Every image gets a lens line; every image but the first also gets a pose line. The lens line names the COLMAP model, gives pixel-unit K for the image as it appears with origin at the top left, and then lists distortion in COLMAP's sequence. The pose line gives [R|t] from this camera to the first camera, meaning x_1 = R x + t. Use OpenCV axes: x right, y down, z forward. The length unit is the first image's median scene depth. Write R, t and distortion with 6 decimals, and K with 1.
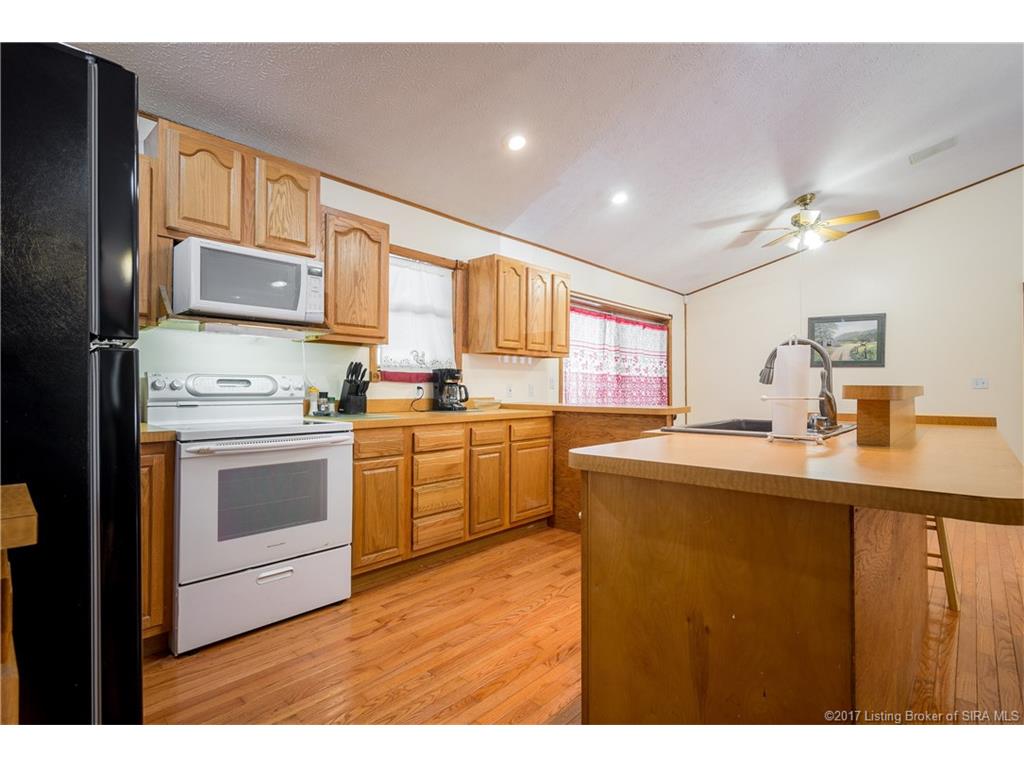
lens RADIAL K [[505.7, 0, 512.0], [0, 505.7, 384.0], [0, 0, 1]] dist [-0.002534, -0.000352]
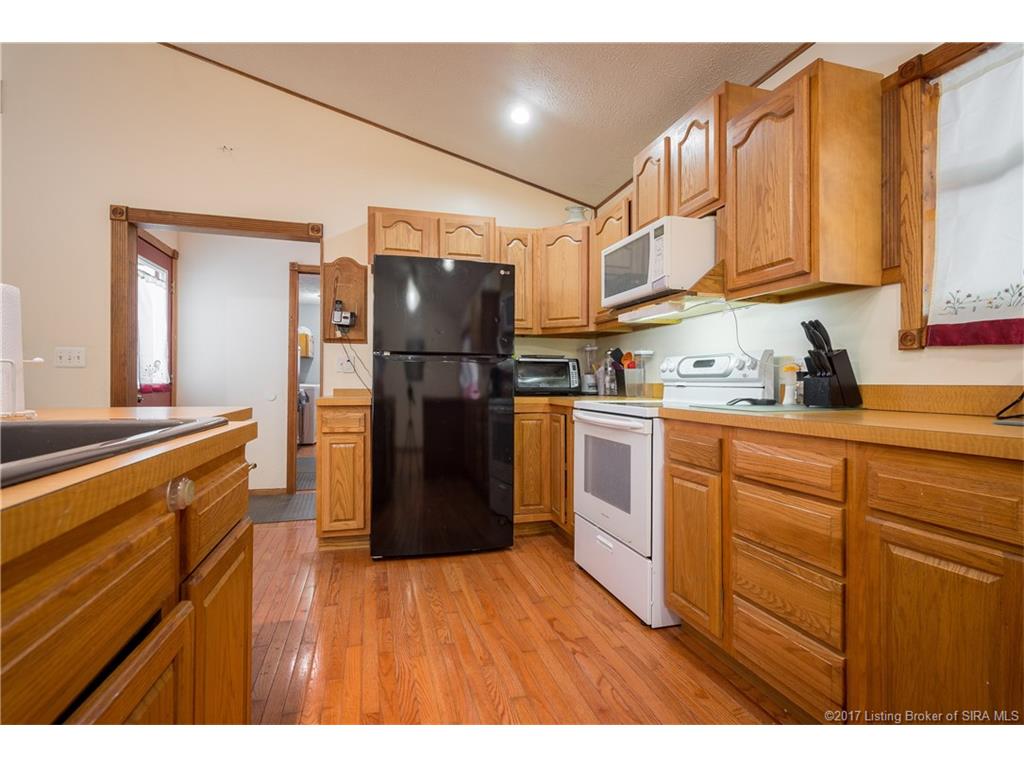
lens RADIAL K [[499.1, 0, 507.4], [0, 499.1, 382.6], [0, 0, 1]] dist [0.001086, 0.000097]
pose [[-0.532656, -0.005577, -0.846313, 0.341590], [-0.001742, 0.999983, -0.005493, 0.030196], [0.846330, -0.001452, -0.532657, 0.893183]]
